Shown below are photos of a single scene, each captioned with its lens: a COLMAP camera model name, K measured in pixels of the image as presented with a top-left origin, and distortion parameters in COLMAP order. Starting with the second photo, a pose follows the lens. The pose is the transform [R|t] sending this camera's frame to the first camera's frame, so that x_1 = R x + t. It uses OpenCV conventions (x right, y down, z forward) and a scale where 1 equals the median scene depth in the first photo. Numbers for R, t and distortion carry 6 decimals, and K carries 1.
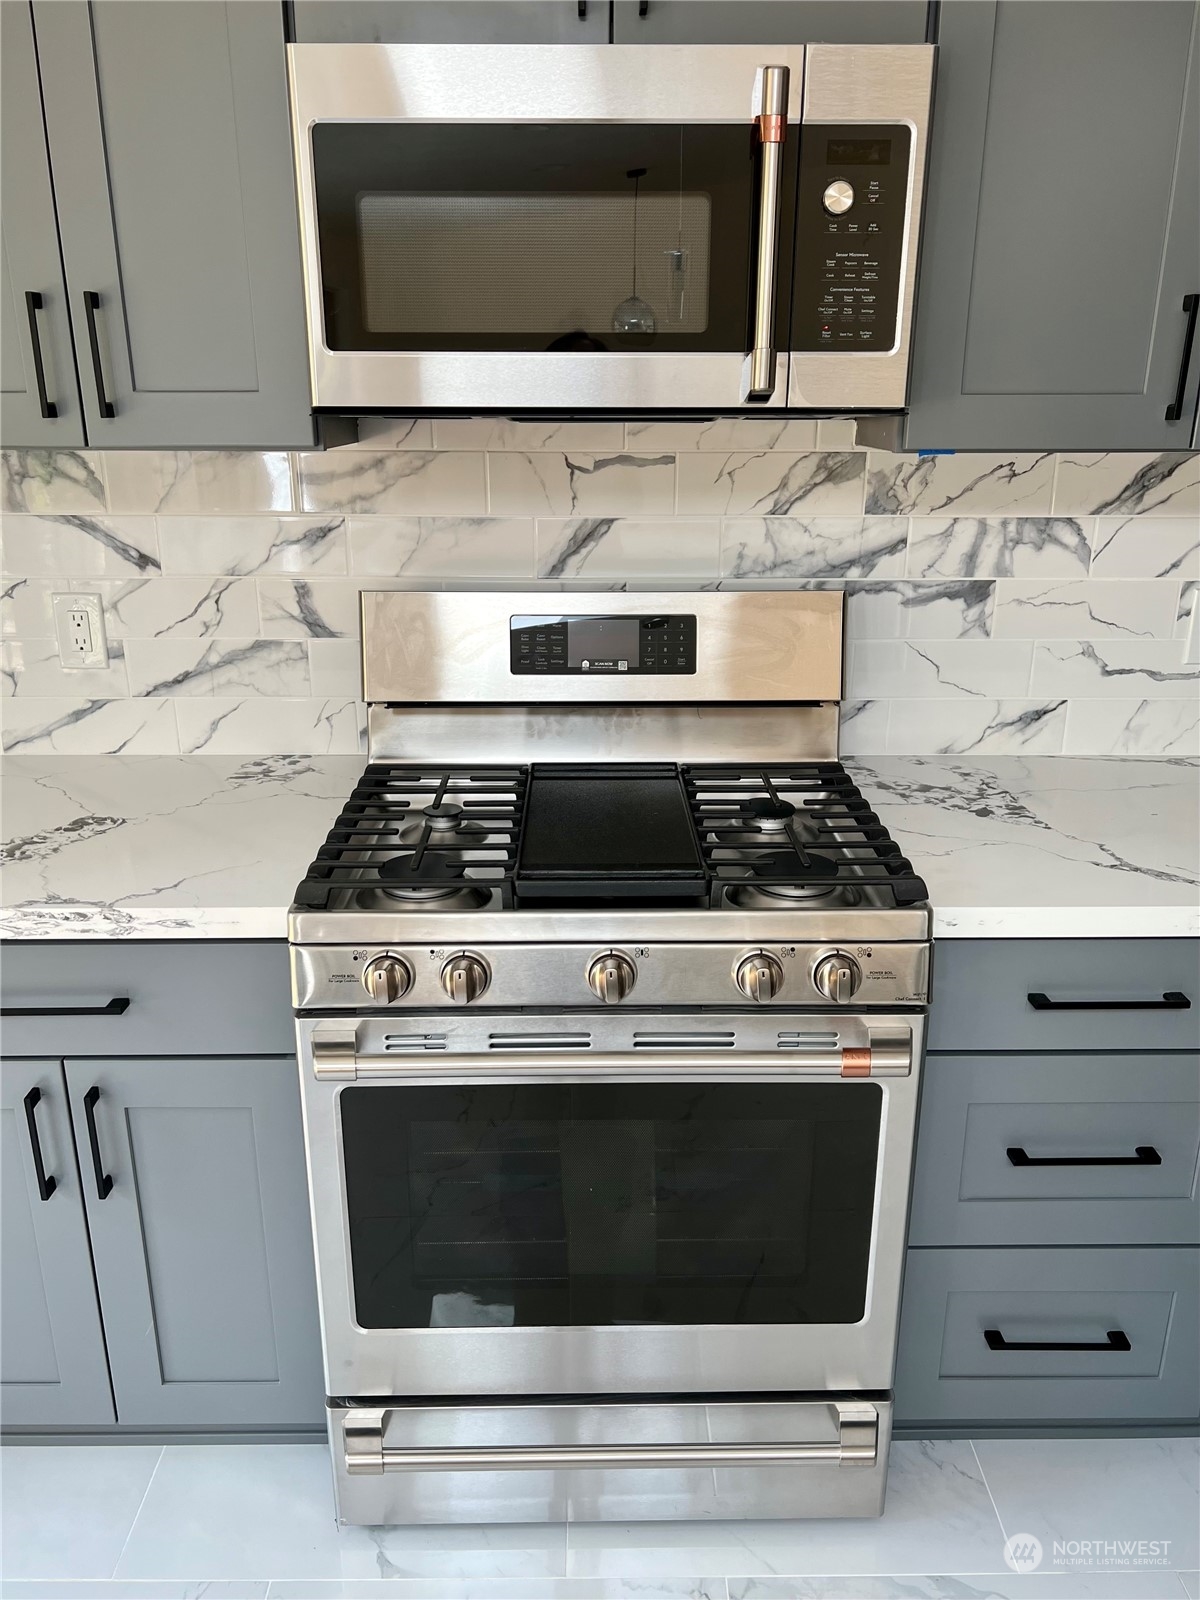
lens RADIAL K [[1216.8, 0, 602.7], [0, 1216.8, 804.1], [0, 0, 1]] dist [0.027995, 0.000206]
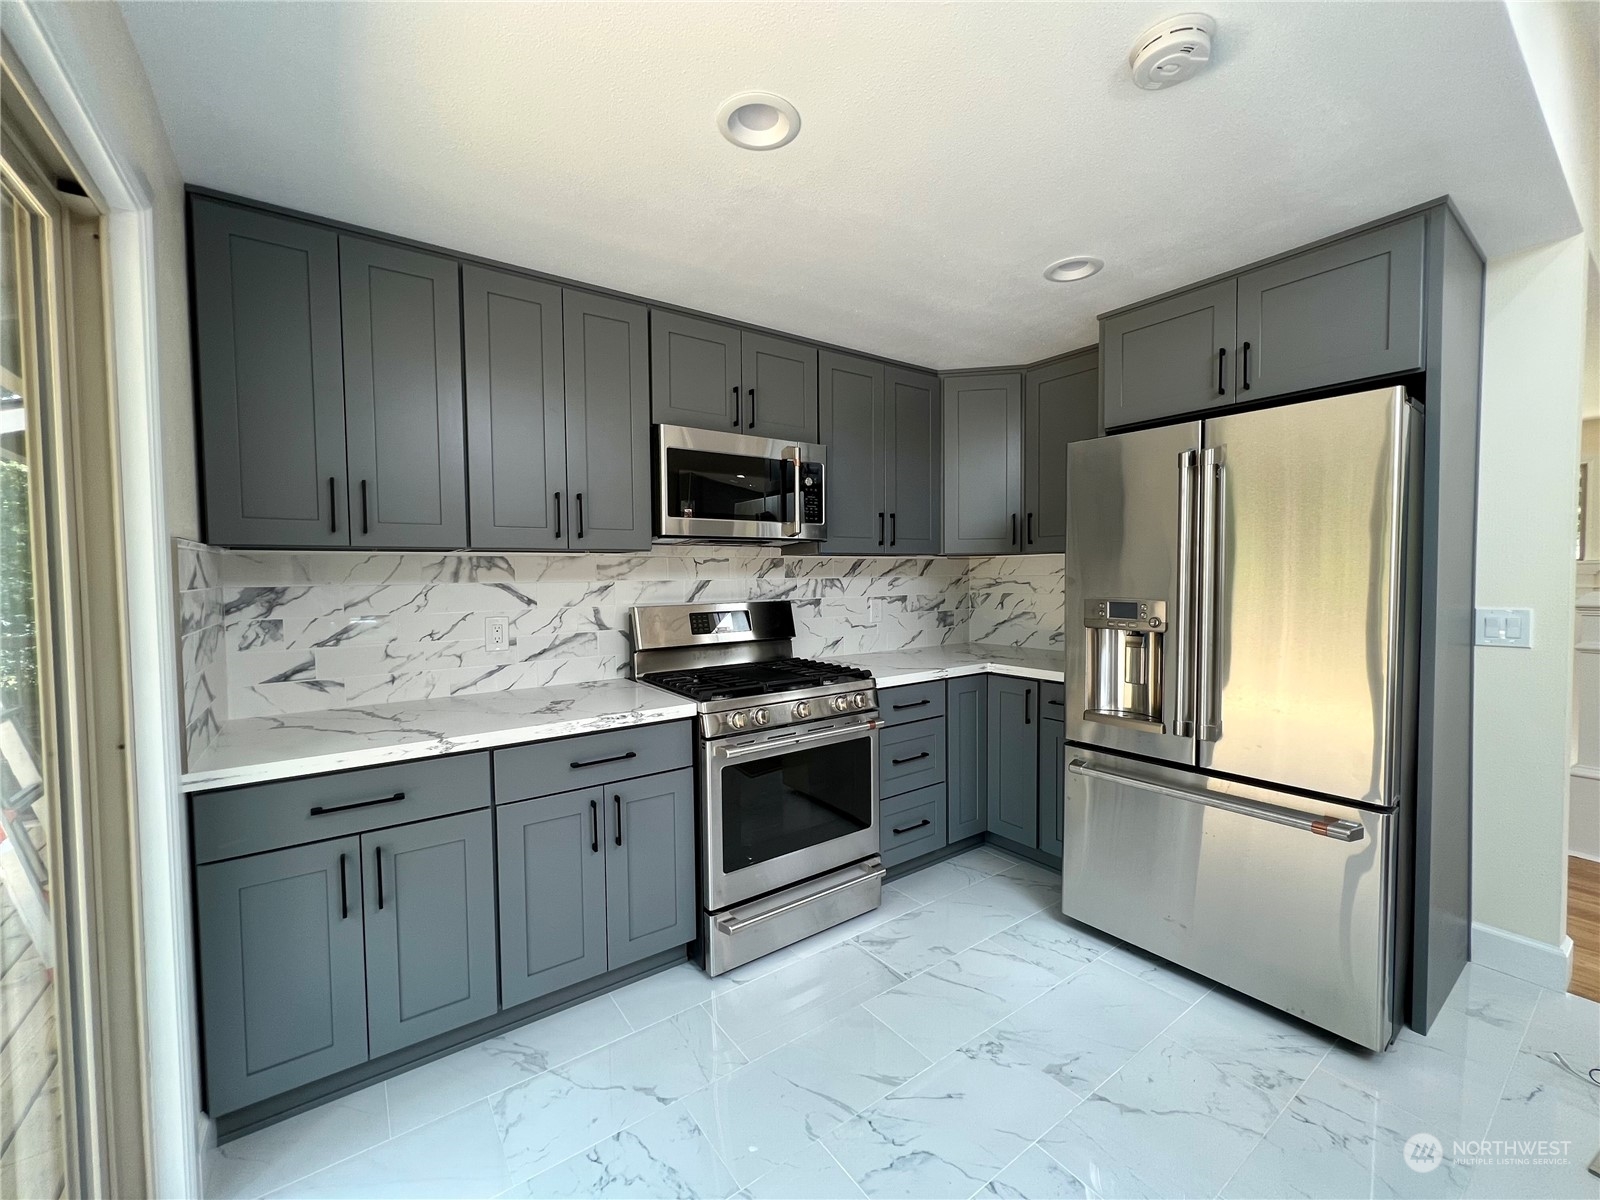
lens RADIAL K [[648.8, 0, 798.7], [0, 648.8, 596.9], [0, 0, 1]] dist [-0.003179, 0.001424]
pose [[0.818092, -0.030498, 0.574278, -0.671747], [0.193037, 0.955219, -0.224264, 0.169953], [-0.541721, 0.294325, 0.787344, -0.255455]]
